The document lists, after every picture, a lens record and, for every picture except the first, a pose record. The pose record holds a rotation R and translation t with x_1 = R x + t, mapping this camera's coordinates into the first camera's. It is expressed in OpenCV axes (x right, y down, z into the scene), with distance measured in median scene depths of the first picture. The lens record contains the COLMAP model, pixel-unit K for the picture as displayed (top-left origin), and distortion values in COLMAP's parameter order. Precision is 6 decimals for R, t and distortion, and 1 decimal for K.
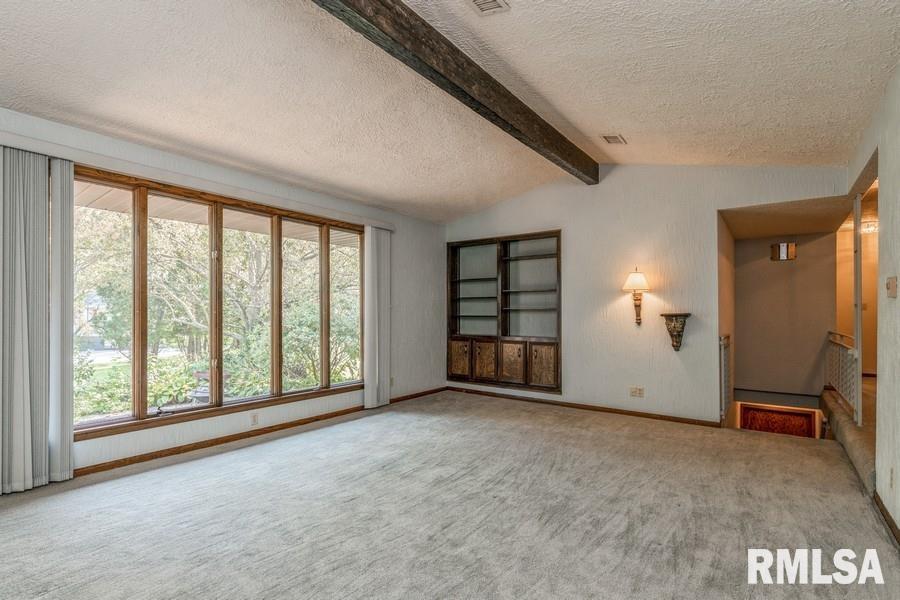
lens RADIAL K [[427.7, 0, 449.3], [0, 427.7, 312.3], [0, 0, 1]] dist [-0.000495, -0.000060]
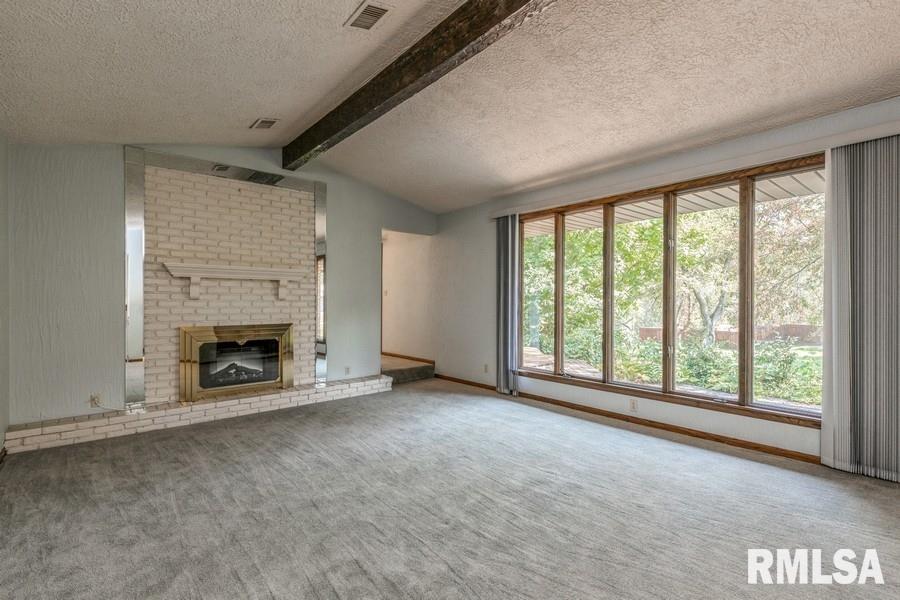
lens RADIAL K [[423.5, 0, 450.0], [0, 423.5, 300.0], [0, 0, 1]] dist [0.001248, 0.000184]
pose [[-0.225390, -0.005184, -0.974255, 0.529653], [-0.002133, 0.999986, -0.004827, 0.005410], [0.974266, 0.000990, -0.225398, 0.695019]]
